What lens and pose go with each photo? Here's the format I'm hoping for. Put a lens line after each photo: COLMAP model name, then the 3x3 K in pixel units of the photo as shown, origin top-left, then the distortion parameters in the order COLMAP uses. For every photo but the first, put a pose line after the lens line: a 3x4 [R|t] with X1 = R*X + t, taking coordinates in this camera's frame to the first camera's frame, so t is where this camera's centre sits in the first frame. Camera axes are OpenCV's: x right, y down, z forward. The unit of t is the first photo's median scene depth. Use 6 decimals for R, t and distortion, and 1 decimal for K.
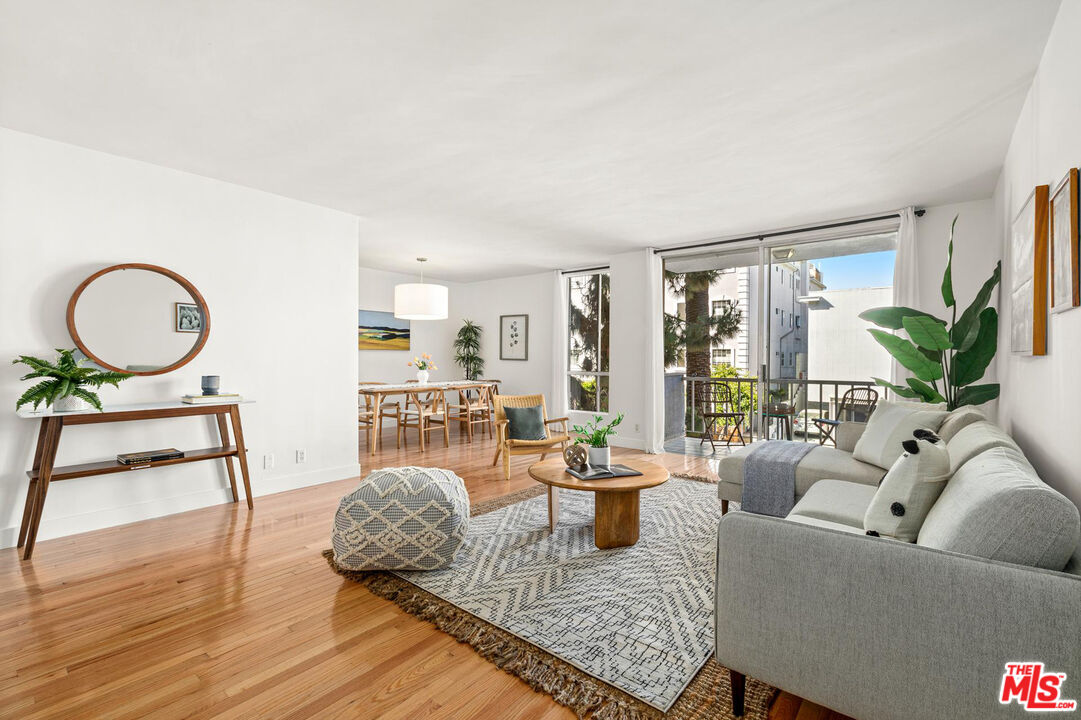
lens RADIAL K [[497.3, 0, 534.8], [0, 497.3, 363.6], [0, 0, 1]] dist [-0.001555, 0.000699]
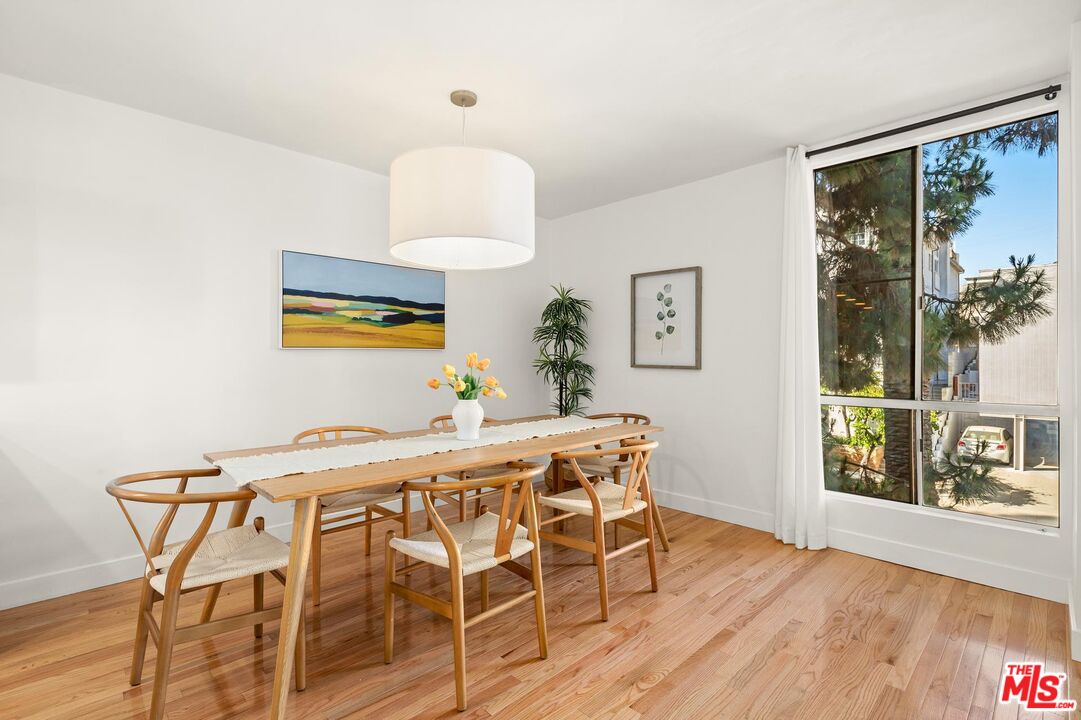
lens RADIAL K [[497.3, 0, 531.0], [0, 497.3, 366.9], [0, 0, 1]] dist [-0.001555, 0.000699]
pose [[0.993163, -0.002124, -0.116719, -0.113634], [0.002628, 0.999988, 0.004162, -0.010946], [0.116709, -0.004441, 0.993156, 0.535758]]
